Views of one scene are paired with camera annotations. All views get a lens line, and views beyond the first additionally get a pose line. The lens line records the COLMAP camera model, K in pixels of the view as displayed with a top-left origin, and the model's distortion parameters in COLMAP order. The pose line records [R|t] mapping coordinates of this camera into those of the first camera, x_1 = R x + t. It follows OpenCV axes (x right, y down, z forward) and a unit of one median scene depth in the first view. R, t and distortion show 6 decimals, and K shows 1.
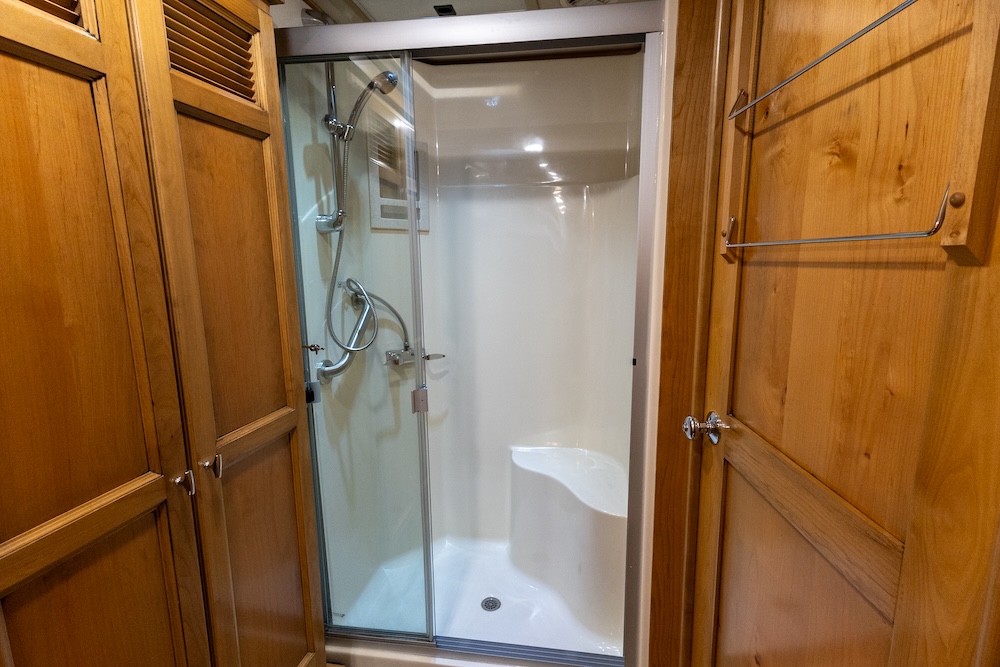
lens RADIAL K [[470.0, 0, 500.0], [0, 470.0, 333.5], [0, 0, 1]] dist [0.014980, -0.000417]
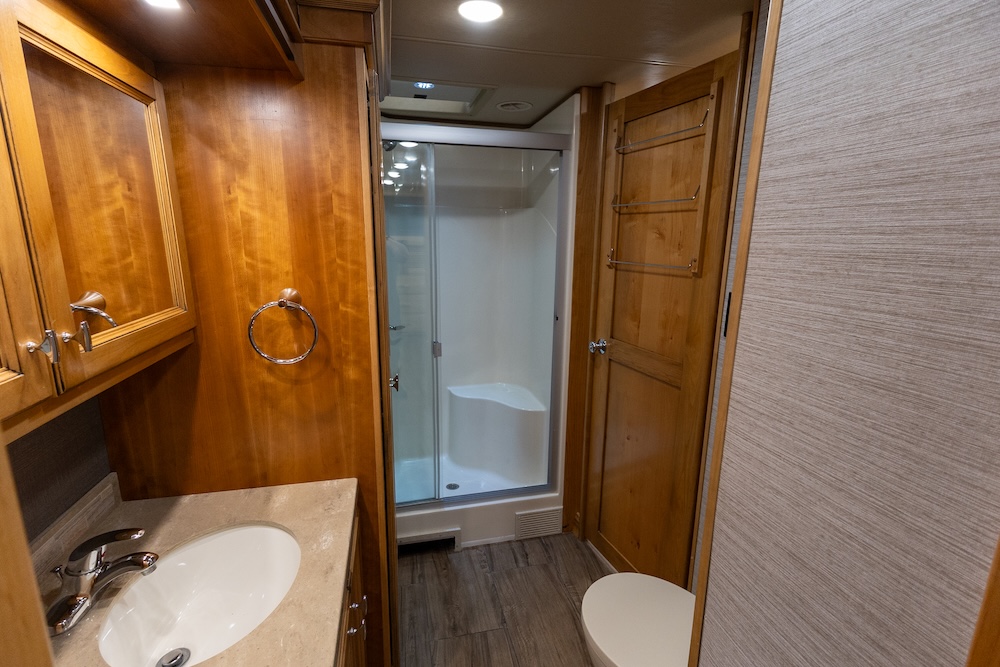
lens RADIAL K [[470.0, 0, 500.0], [0, 470.0, 333.5], [0, 0, 1]] dist [0.014980, -0.000417]
pose [[0.906751, -0.061701, 0.417128, -1.083226], [0.042633, 0.997582, 0.054885, 0.010511], [-0.419506, -0.031984, 0.907189, -0.932575]]
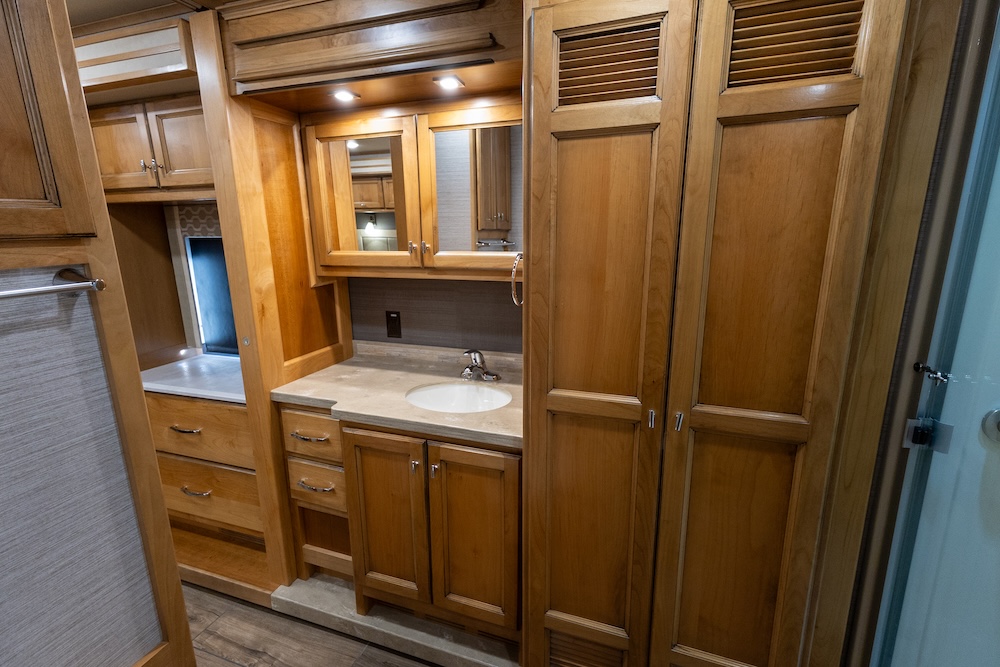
lens RADIAL K [[470.0, 0, 500.0], [0, 470.0, 333.5], [0, 0, 1]] dist [0.014980, -0.000417]
pose [[-0.157131, 0.237450, -0.958607, 0.616646], [-0.141781, 0.955186, 0.259843, -0.196355], [0.977347, 0.176742, -0.116423, 0.661353]]
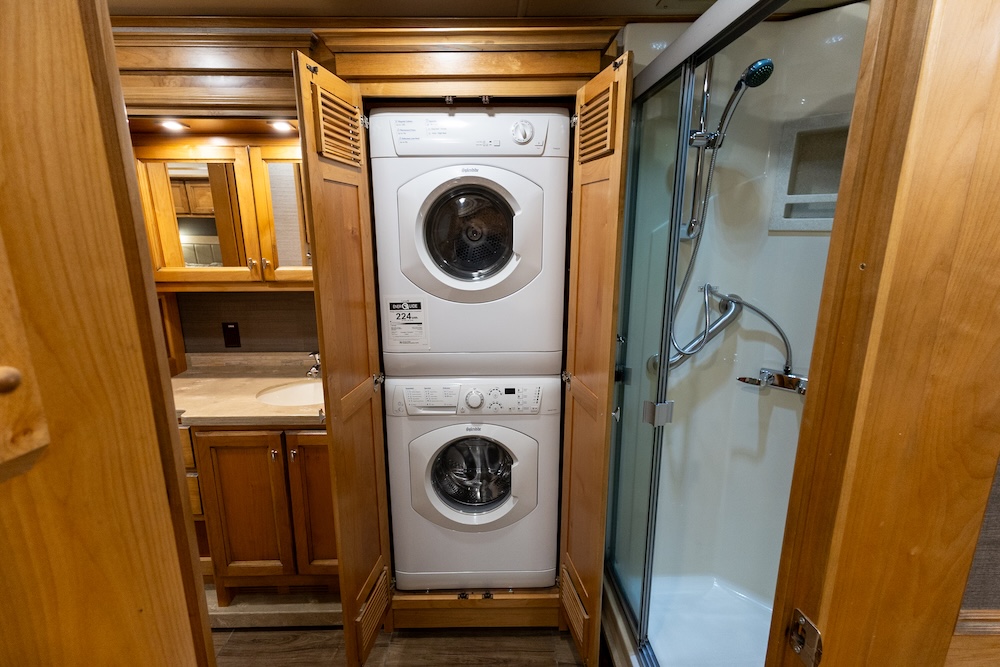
lens RADIAL K [[470.0, 0, 500.0], [0, 470.0, 333.5], [0, 0, 1]] dist [0.014980, -0.000417]
pose [[0.204431, 0.235069, -0.950237, 1.077090], [-0.154661, 0.966302, 0.205770, -0.289135], [0.966586, 0.104899, 0.233898, 0.644018]]
